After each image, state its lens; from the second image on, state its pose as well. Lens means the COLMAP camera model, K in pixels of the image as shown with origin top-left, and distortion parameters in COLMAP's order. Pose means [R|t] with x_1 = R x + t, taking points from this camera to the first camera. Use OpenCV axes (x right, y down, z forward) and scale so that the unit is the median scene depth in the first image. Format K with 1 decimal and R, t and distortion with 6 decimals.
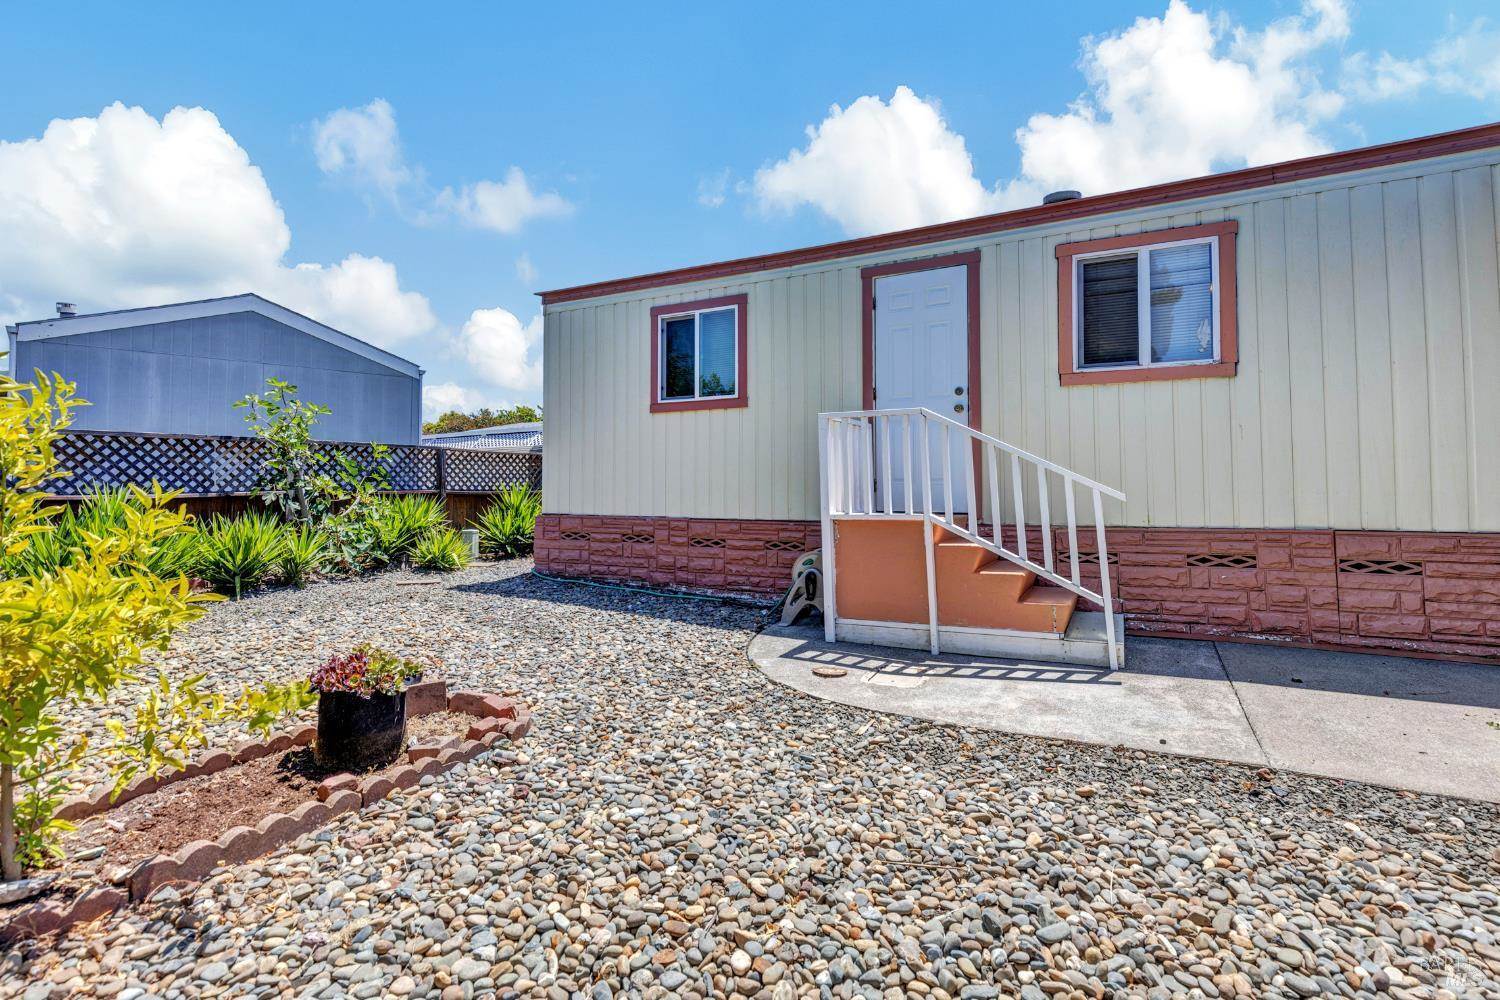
lens RADIAL K [[679.7, 0, 749.5], [0, 679.7, 448.7], [0, 0, 1]] dist [0.000651, 0.000126]
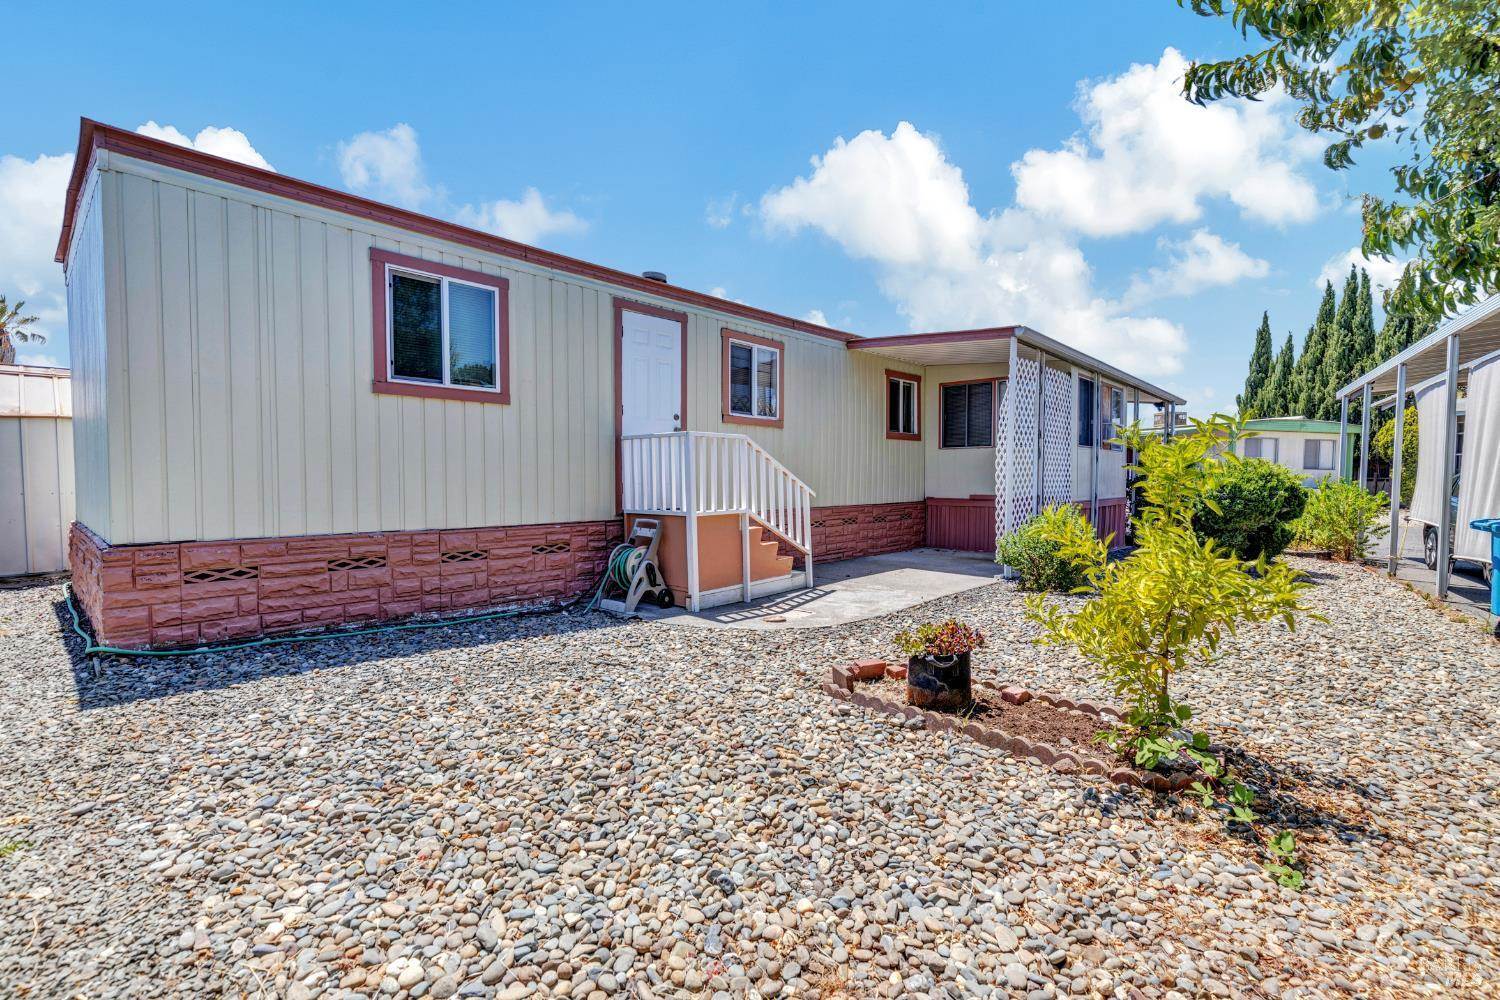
lens RADIAL K [[694.2, 0, 752.4], [0, 694.2, 510.6], [0, 0, 1]] dist [0.002537, 0.000192]
pose [[0.255107, -0.030081, 0.966445, -0.814673], [-0.041691, 0.998244, 0.042076, 0.027889], [-0.966014, -0.051026, 0.253405, 0.423393]]
